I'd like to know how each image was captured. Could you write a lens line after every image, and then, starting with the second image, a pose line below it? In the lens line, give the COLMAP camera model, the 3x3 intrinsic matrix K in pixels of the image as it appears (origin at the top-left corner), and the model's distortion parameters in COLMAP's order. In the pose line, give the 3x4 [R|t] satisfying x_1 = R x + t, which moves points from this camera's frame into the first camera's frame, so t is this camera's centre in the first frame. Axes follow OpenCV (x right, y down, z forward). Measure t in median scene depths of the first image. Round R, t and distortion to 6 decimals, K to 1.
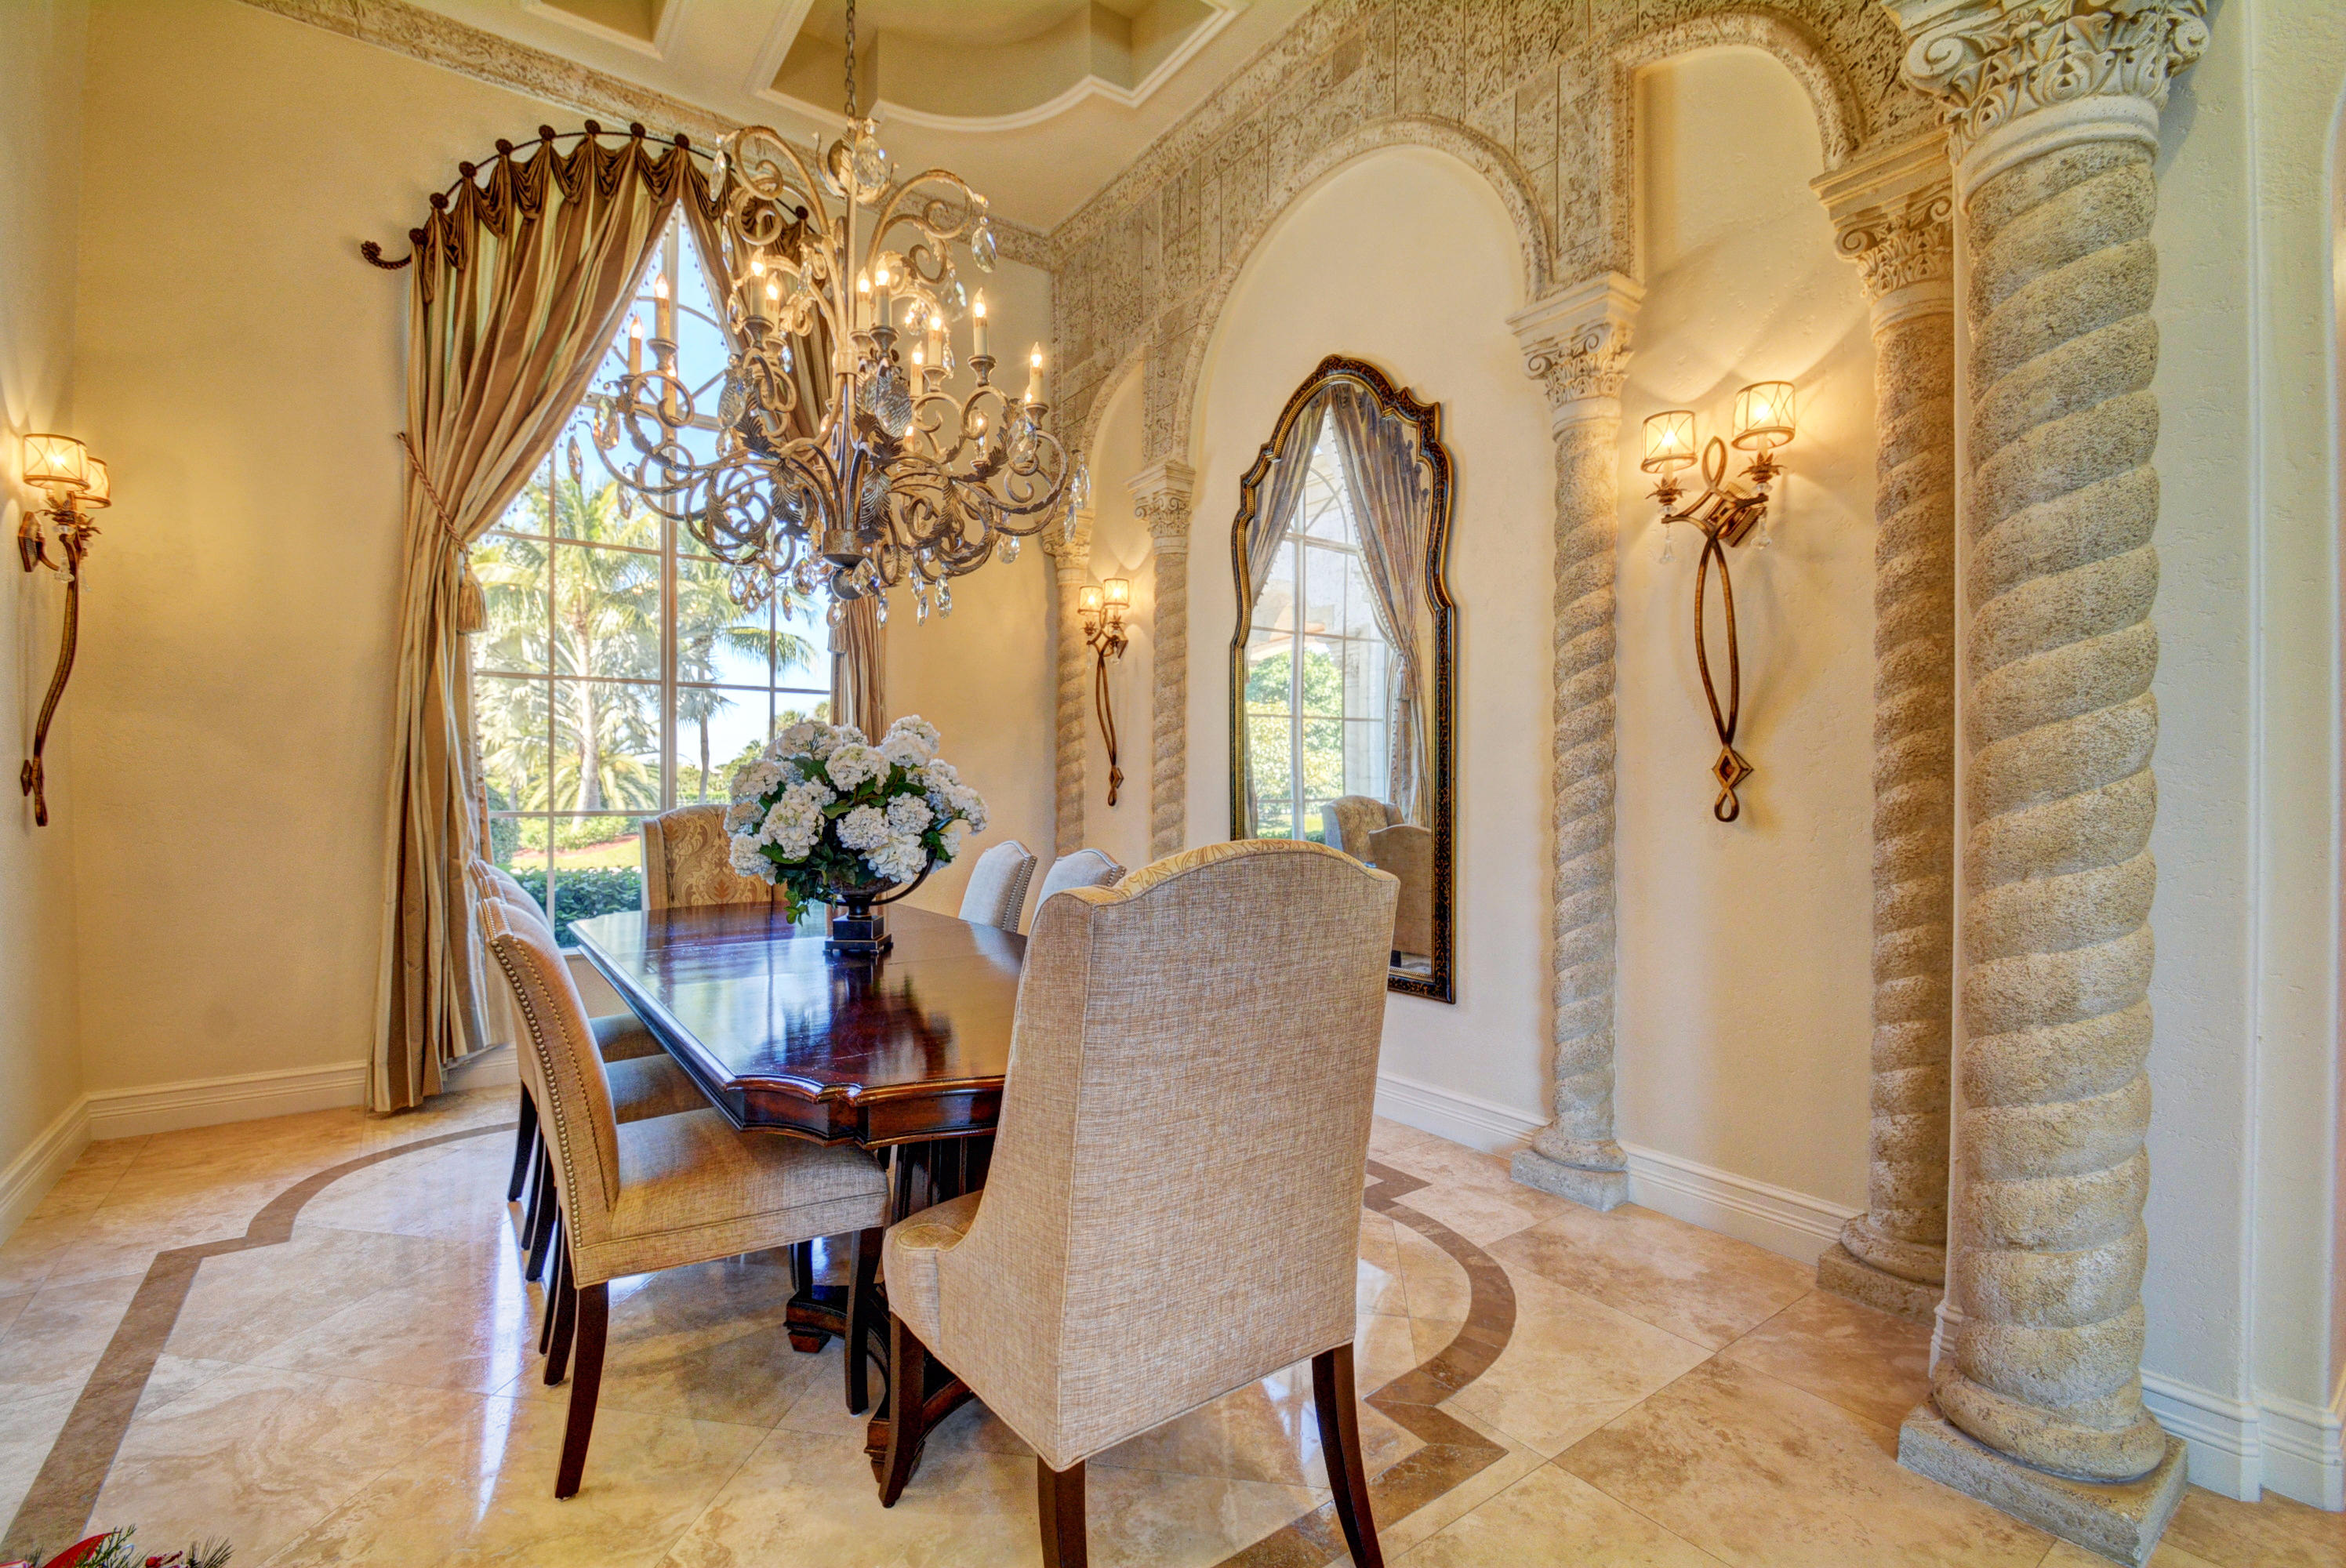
lens RADIAL K [[1026.2, 0, 1153.6], [0, 1026.2, 787.2], [0, 0, 1]] dist [0.017156, -0.023610]
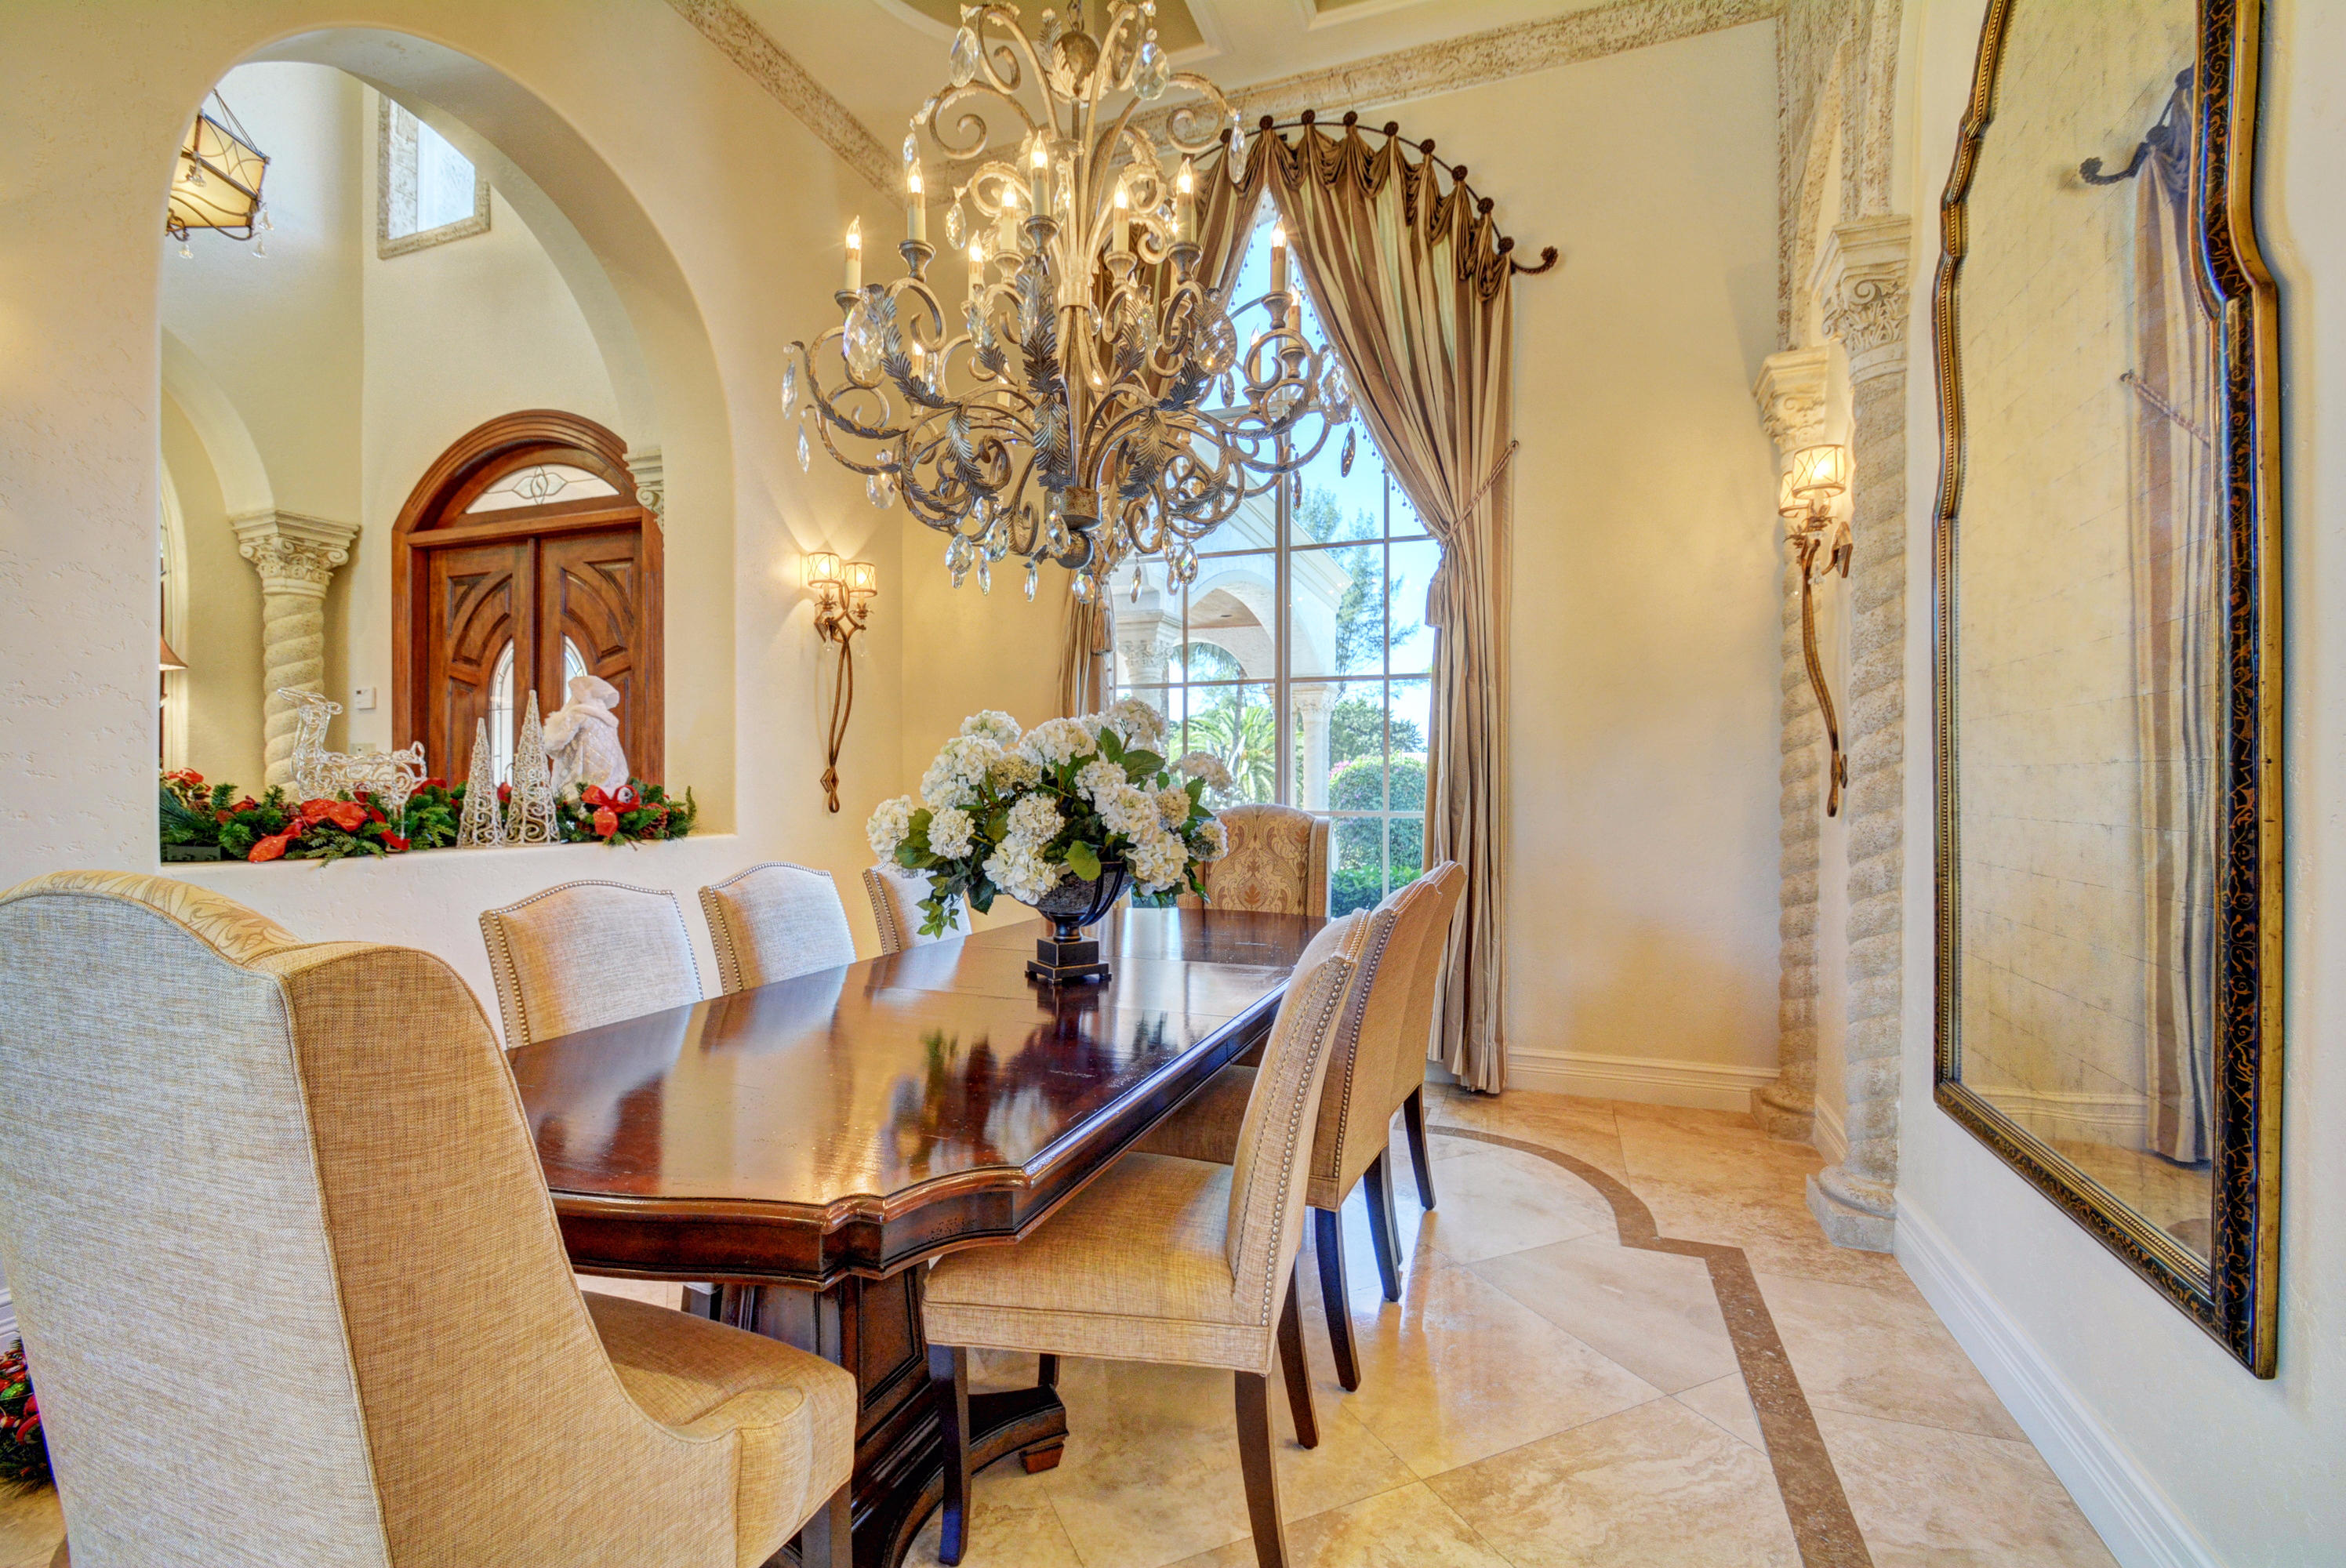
lens RADIAL K [[1026.2, 0, 1153.6], [0, 1026.2, 787.2], [0, 0, 1]] dist [0.017156, -0.023610]
pose [[0.547923, -0.002804, -0.836524, 0.311310], [-0.000454, 0.999993, -0.003649, 0.003546], [0.836528, 0.002379, 0.547918, 0.395575]]
